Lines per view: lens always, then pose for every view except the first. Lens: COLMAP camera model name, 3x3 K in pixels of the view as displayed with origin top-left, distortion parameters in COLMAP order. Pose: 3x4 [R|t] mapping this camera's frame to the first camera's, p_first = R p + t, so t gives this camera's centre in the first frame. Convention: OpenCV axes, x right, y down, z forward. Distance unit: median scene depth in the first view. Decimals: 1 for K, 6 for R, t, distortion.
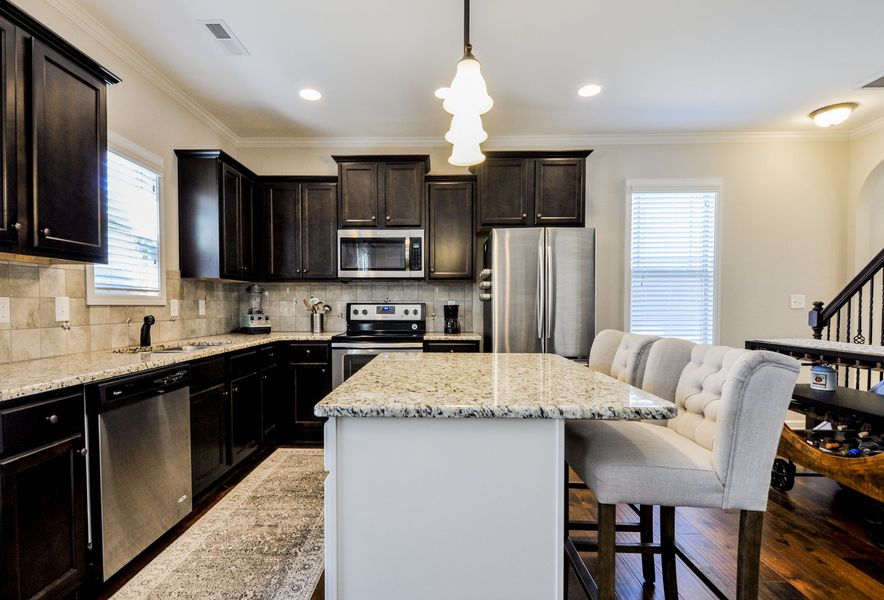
lens RADIAL K [[437.1, 0, 438.1], [0, 437.1, 314.3], [0, 0, 1]] dist [0.020412, -0.001998]
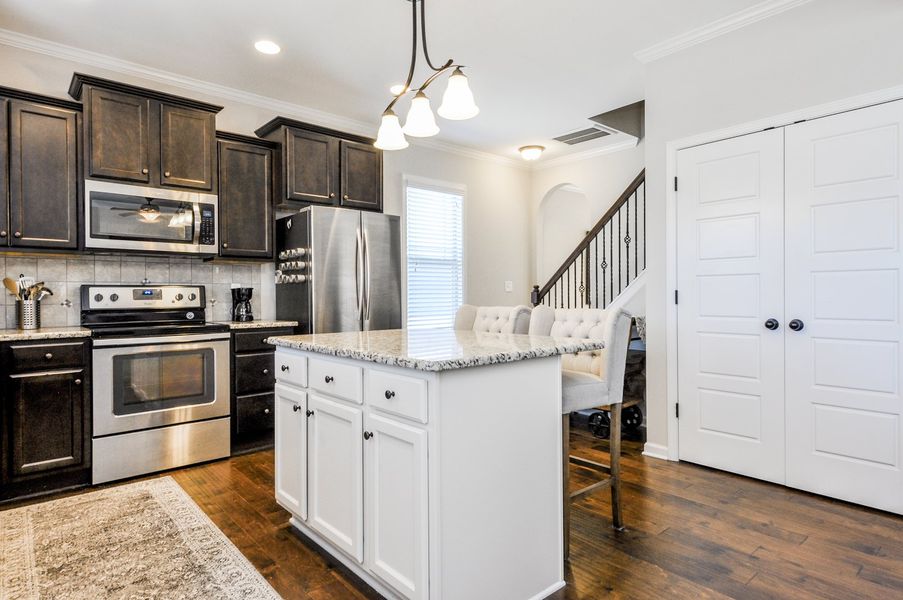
lens RADIAL K [[495.1, 0, 456.9], [0, 495.1, 295.9], [0, 0, 1]] dist [0.034501, -0.001956]
pose [[0.744582, -0.007846, 0.667484, -0.325538], [0.023028, 0.999638, -0.013937, 0.018327], [-0.667133, 0.025748, 0.744493, 0.005758]]
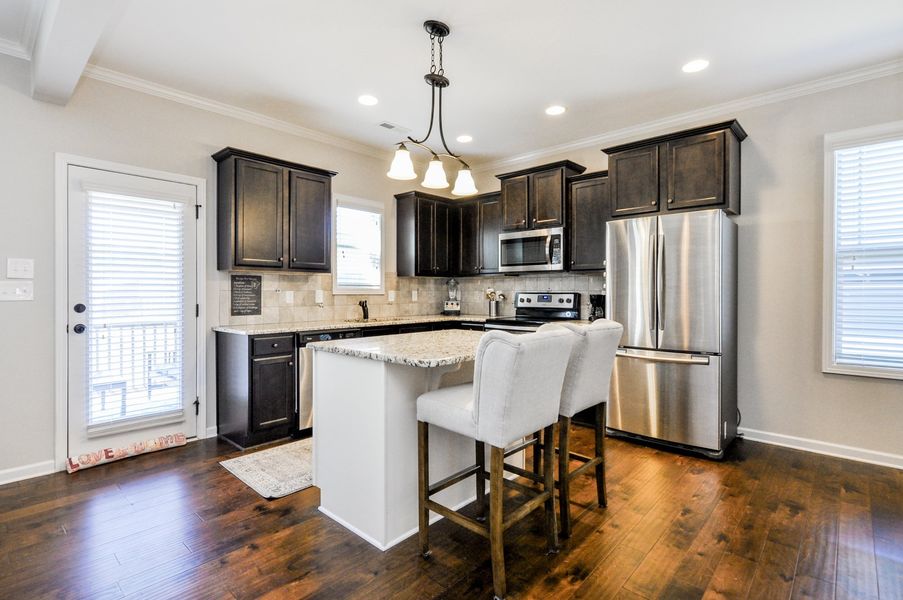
lens RADIAL K [[441.2, 0, 448.8], [0, 441.2, 297.0], [0, 0, 1]] dist [-0.002769, 0.000973]
pose [[0.747635, 0.005344, -0.664088, 0.500051], [-0.014058, 0.999871, -0.007780, -0.001716], [0.663961, 0.015152, 0.747614, -0.033654]]
